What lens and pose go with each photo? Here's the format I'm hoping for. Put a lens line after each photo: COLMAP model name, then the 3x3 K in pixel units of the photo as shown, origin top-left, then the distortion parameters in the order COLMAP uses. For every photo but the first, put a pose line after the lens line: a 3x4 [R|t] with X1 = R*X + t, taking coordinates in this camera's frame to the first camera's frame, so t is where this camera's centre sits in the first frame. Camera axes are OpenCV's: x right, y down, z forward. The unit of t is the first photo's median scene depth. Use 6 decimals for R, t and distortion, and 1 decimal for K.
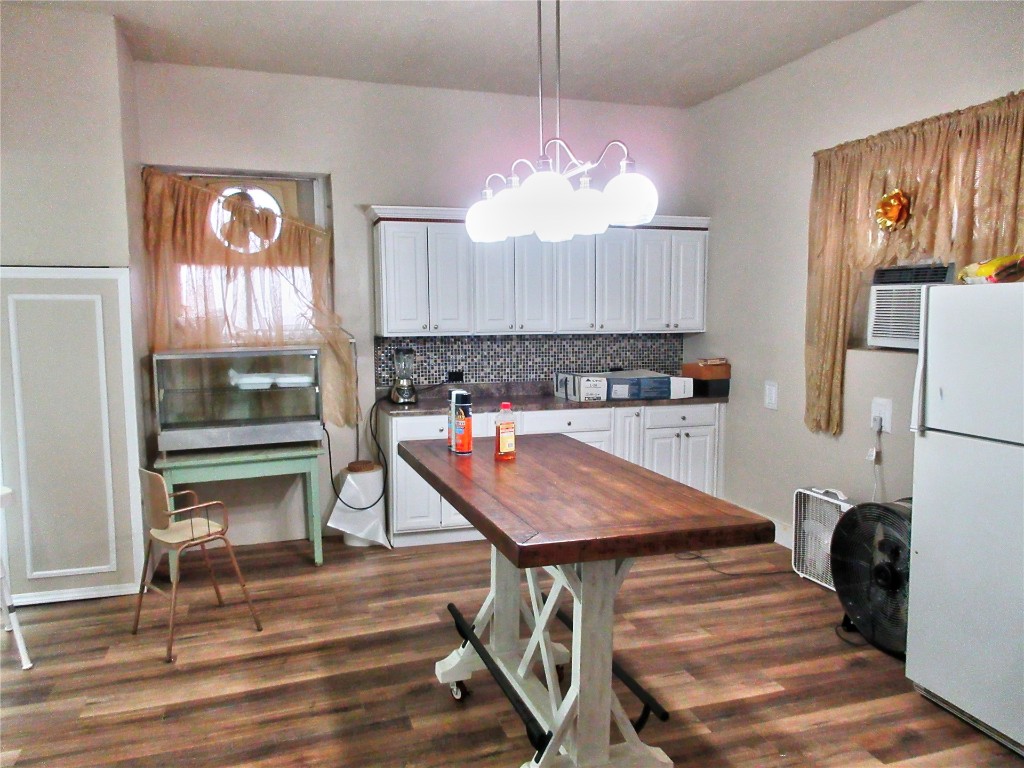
lens RADIAL K [[760.5, 0, 512.0], [0, 760.5, 384.0], [0, 0, 1]] dist [0.074880, 0.002445]
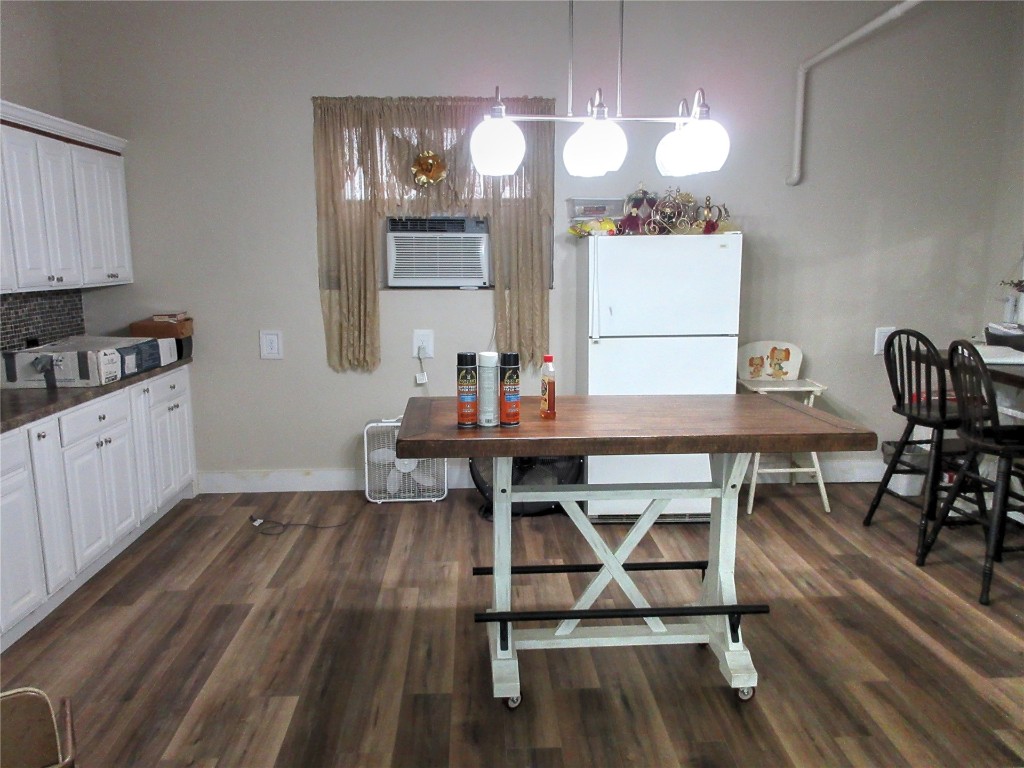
lens RADIAL K [[750.4, 0, 512.0], [0, 750.4, 384.0], [0, 0, 1]] dist [0.003731, 0.000026]
pose [[0.289788, -0.159336, 0.943735, -0.536124], [0.106271, 0.985304, 0.133722, -0.035350], [-0.951173, 0.061540, 0.302462, 0.495883]]
